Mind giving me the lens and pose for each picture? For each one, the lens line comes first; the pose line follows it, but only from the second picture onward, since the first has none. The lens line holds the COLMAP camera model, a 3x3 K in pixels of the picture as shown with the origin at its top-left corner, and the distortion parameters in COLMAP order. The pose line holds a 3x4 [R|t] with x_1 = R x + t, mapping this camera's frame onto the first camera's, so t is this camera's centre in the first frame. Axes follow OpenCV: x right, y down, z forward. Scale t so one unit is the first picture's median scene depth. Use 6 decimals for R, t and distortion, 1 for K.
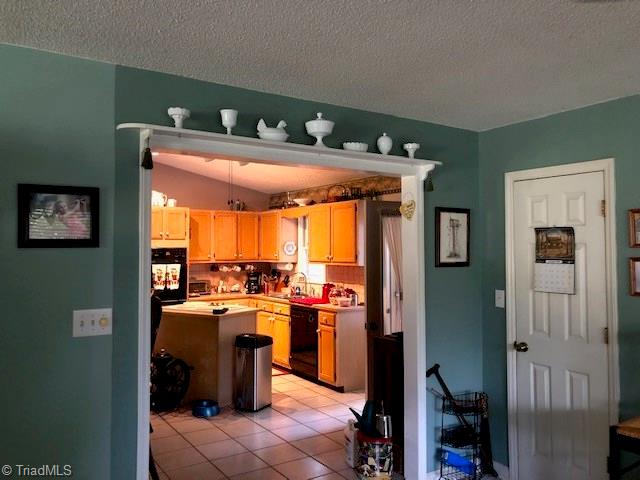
lens RADIAL K [[526.6, 0, 319.1], [0, 526.6, 235.5], [0, 0, 1]] dist [0.007266, 0.001497]
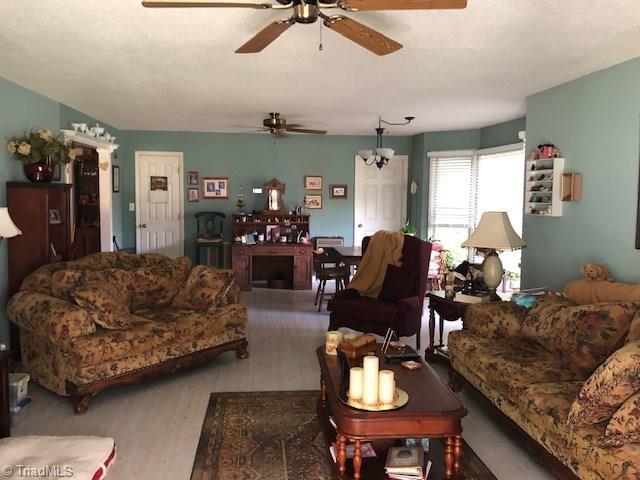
lens RADIAL K [[526.6, 0, 318.8], [0, 526.6, 238.8], [0, 0, 1]] dist [0.007266, 0.001497]
pose [[0.459961, -0.074062, 0.884845, -1.408228], [-0.026823, 0.994902, 0.097216, 0.015911], [-0.887534, -0.068450, 0.455630, -0.817315]]
